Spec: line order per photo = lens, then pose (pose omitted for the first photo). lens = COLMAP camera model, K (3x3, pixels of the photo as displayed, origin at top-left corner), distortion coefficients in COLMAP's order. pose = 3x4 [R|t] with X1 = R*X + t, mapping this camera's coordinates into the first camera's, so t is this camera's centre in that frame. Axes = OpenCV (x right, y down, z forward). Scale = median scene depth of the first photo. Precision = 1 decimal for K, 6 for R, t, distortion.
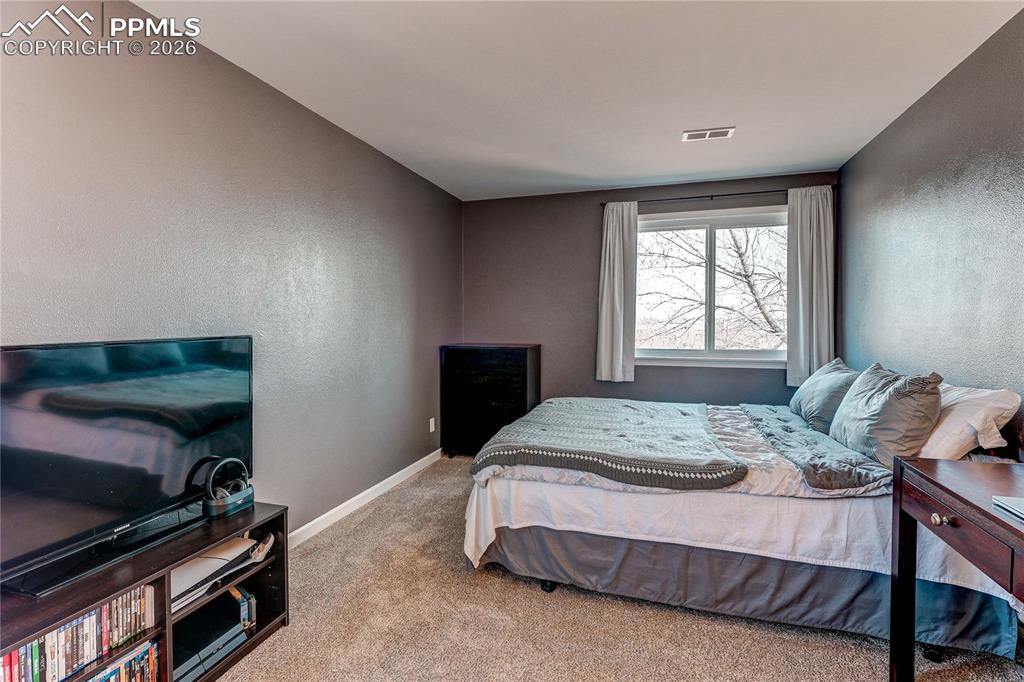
lens RADIAL K [[476.0, 0, 512.6], [0, 476.0, 347.2], [0, 0, 1]] dist [-0.004676, -0.000083]
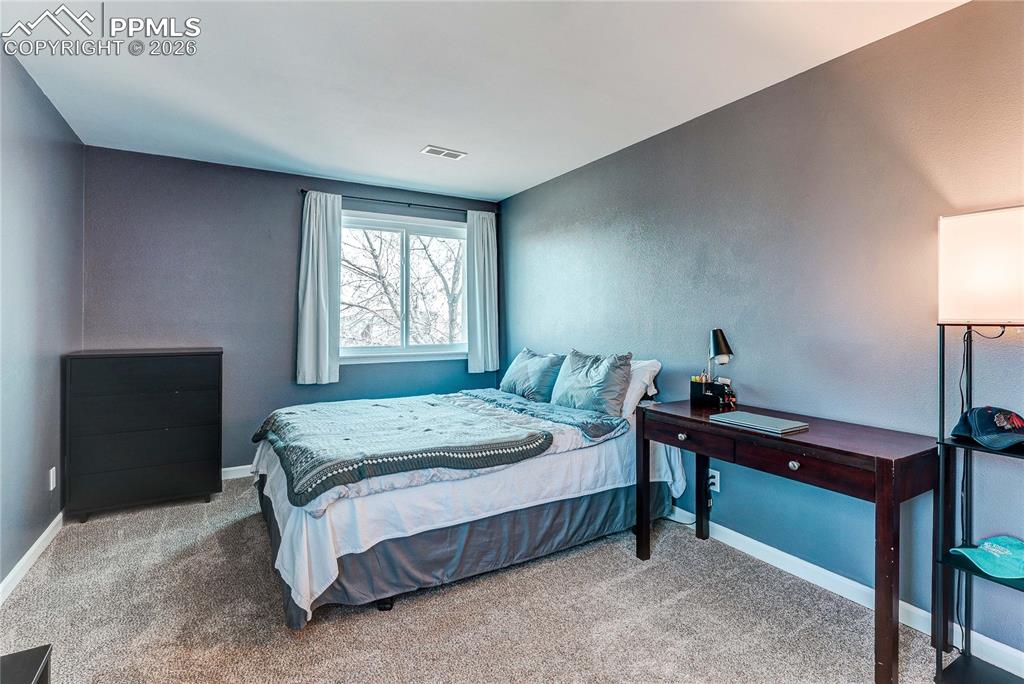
lens RADIAL K [[487.0, 0, 512.6], [0, 487.0, 332.0], [0, 0, 1]] dist [-0.011555, 0.009006]
pose [[0.667082, -0.018350, 0.744758, -0.475676], [0.039620, 0.999156, -0.010871, -0.007737], [-0.743930, 0.036759, 0.667246, 0.172902]]
